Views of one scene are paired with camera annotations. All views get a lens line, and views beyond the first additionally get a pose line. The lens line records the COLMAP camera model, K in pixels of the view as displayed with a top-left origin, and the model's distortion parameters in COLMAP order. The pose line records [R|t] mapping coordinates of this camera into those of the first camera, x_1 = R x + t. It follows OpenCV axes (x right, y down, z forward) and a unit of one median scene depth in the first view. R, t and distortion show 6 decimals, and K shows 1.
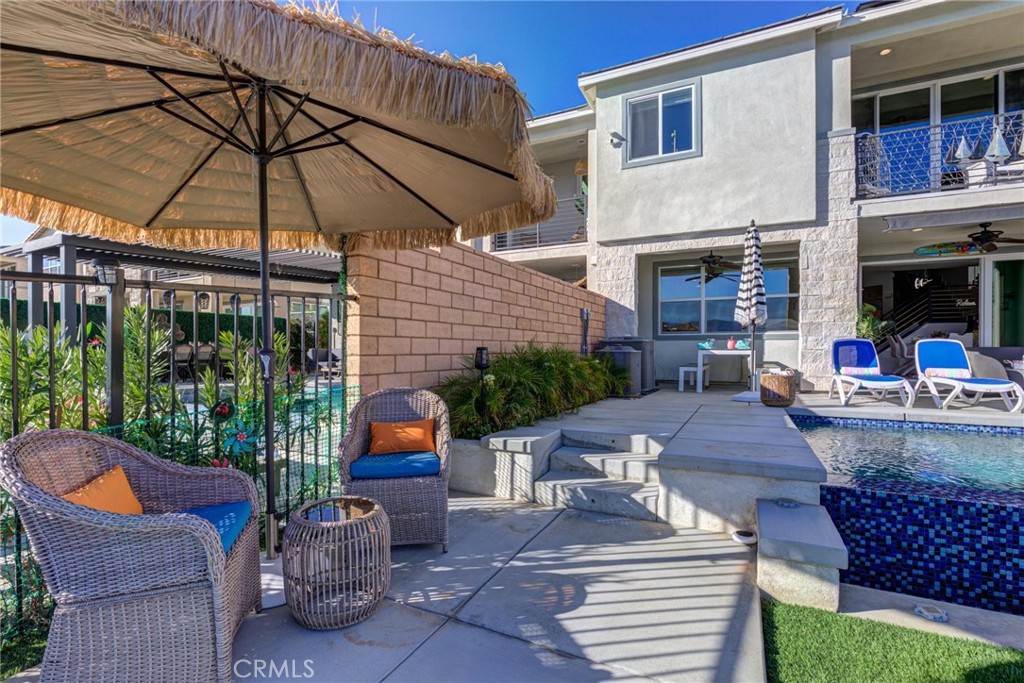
lens RADIAL K [[469.0, 0, 509.5], [0, 469.0, 351.9], [0, 0, 1]] dist [-0.010717, 0.005173]
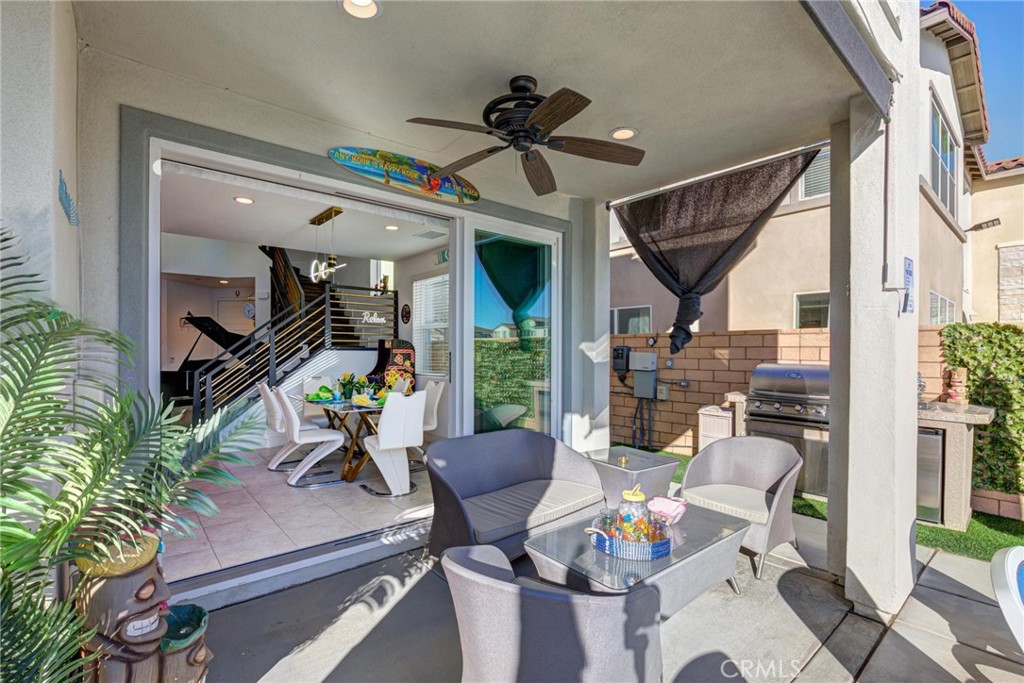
lens RADIAL K [[469.0, 0, 511.1], [0, 469.0, 349.8], [0, 0, 1]] dist [-0.010717, 0.005173]
pose [[0.397022, 0.000916, 0.917809, 0.741458], [-0.000436, 1.000000, -0.000810, -0.096334], [-0.917809, -0.000079, 0.397022, 0.898310]]
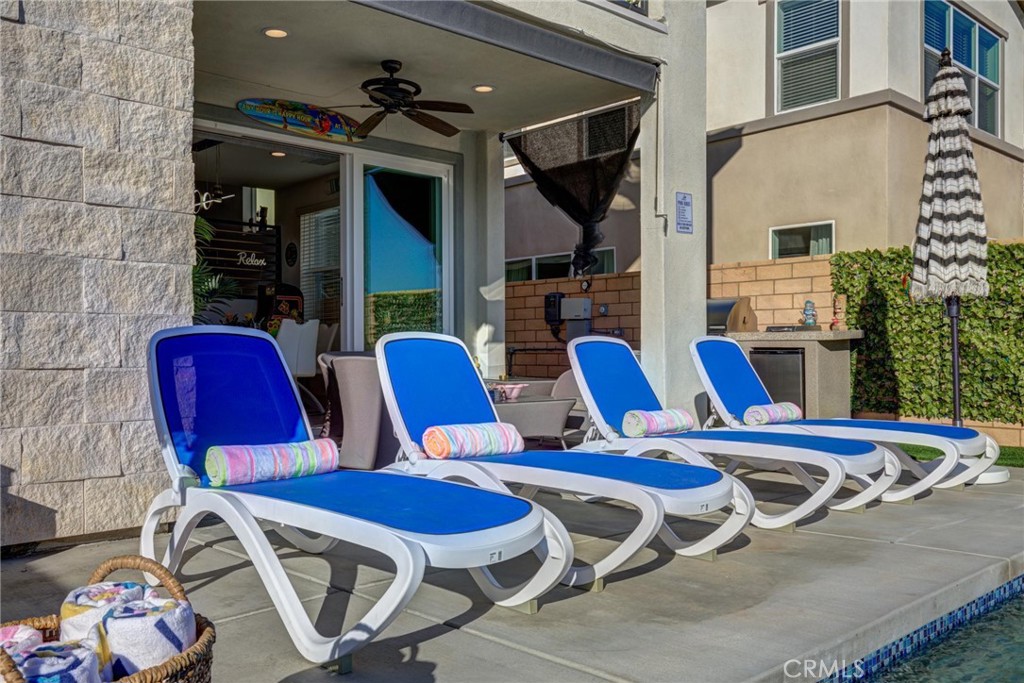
lens RADIAL K [[878.8, 0, 509.3], [0, 878.8, 337.3], [0, 0, 1]] dist [0.071353, -0.009140]
pose [[0.358741, 0.010163, 0.933382, 0.312935], [0.007025, 0.999883, -0.013587, -0.013492], [-0.933411, 0.011431, 0.358627, 0.623392]]
